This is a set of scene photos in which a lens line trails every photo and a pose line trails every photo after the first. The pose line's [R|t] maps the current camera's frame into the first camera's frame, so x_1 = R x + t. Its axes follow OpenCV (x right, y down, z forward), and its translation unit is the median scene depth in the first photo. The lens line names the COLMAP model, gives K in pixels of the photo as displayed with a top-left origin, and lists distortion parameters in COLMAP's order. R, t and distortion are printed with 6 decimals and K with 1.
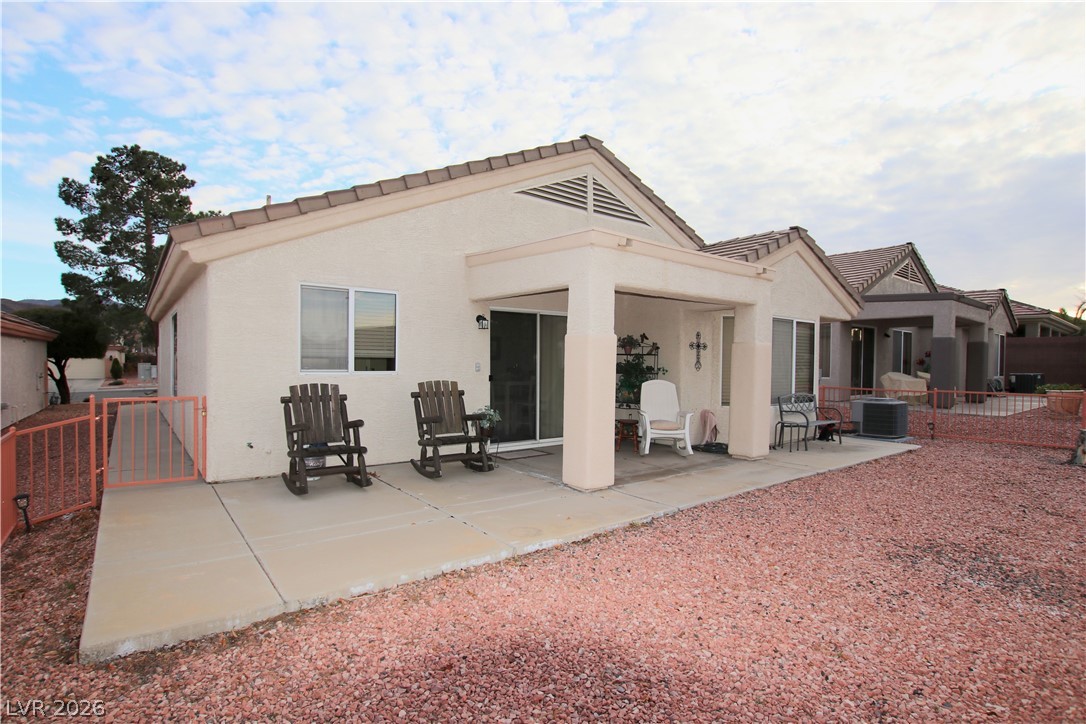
lens RADIAL K [[546.4, 0, 542.9], [0, 546.4, 365.8], [0, 0, 1]] dist [-0.026992, 0.000008]
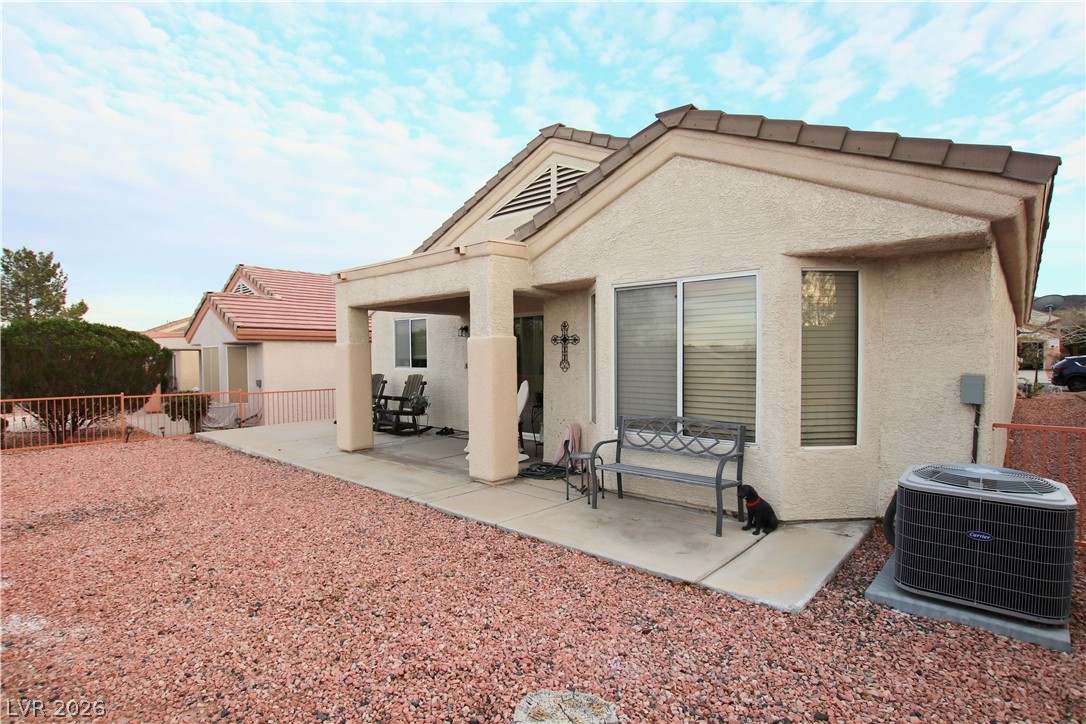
lens RADIAL K [[546.4, 0, 536.8], [0, 546.4, 364.8], [0, 0, 1]] dist [-0.026992, 0.000008]
pose [[0.166053, 0.007815, -0.986086, 1.057626], [0.008028, 0.999925, 0.009276, -0.007760], [0.986084, -0.009456, 0.165978, 0.829020]]
